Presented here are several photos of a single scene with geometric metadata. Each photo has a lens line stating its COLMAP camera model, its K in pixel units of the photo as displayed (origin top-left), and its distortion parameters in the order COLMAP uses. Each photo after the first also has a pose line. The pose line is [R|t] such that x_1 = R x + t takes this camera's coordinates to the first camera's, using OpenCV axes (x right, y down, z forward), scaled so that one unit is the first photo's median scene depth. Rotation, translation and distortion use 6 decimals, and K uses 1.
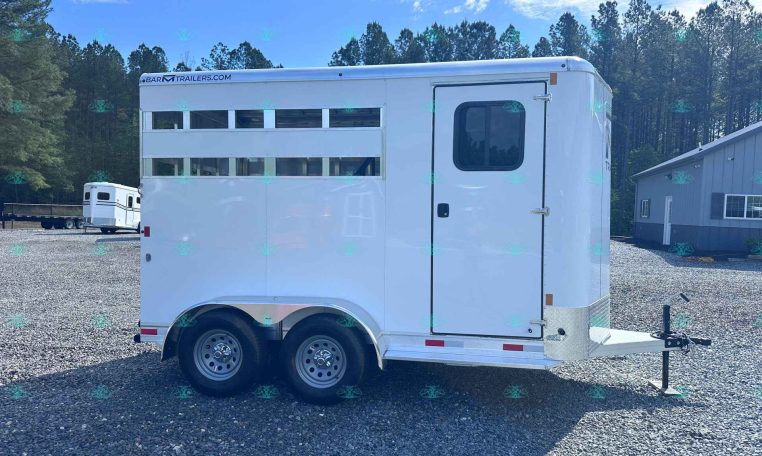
lens RADIAL K [[539.0, 0, 381.0], [0, 539.0, 228.0], [0, 0, 1]] dist [0.008017, -0.005244]
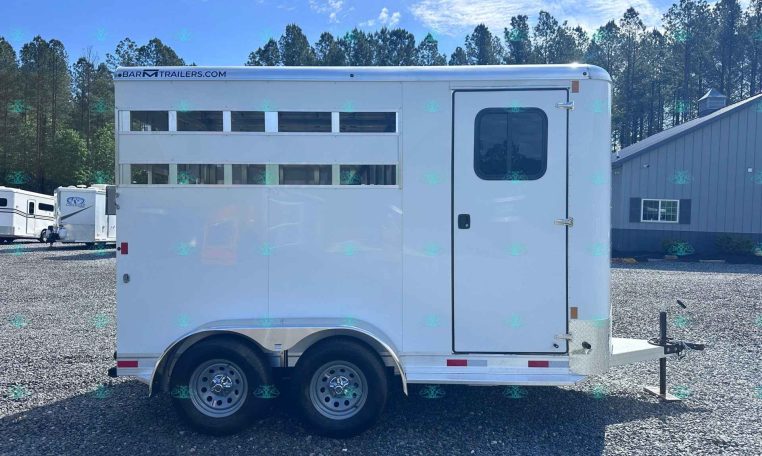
lens RADIAL K [[538.8, 0, 381.0], [0, 538.8, 228.0], [0, 0, 1]] dist [0.005935, -0.003667]
pose [[0.988098, -0.010724, 0.153452, -0.151973], [0.011869, 0.999908, -0.006549, -0.015291], [-0.153367, 0.008292, 0.988134, 0.077049]]
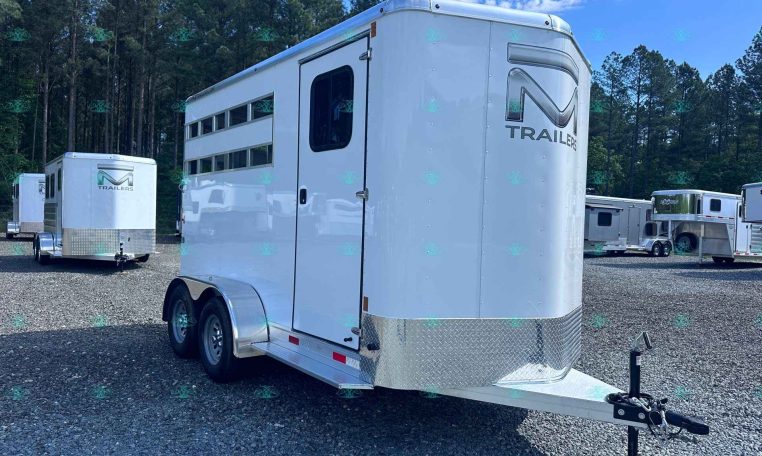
lens RADIAL K [[541.9, 0, 381.0], [0, 541.9, 228.0], [0, 0, 1]] dist [0.035551, -0.002356]
pose [[0.749300, 0.018097, -0.661983, 0.726440], [-0.040460, 0.999010, -0.018485, 0.028170], [0.660994, 0.040635, 0.749291, 0.345276]]
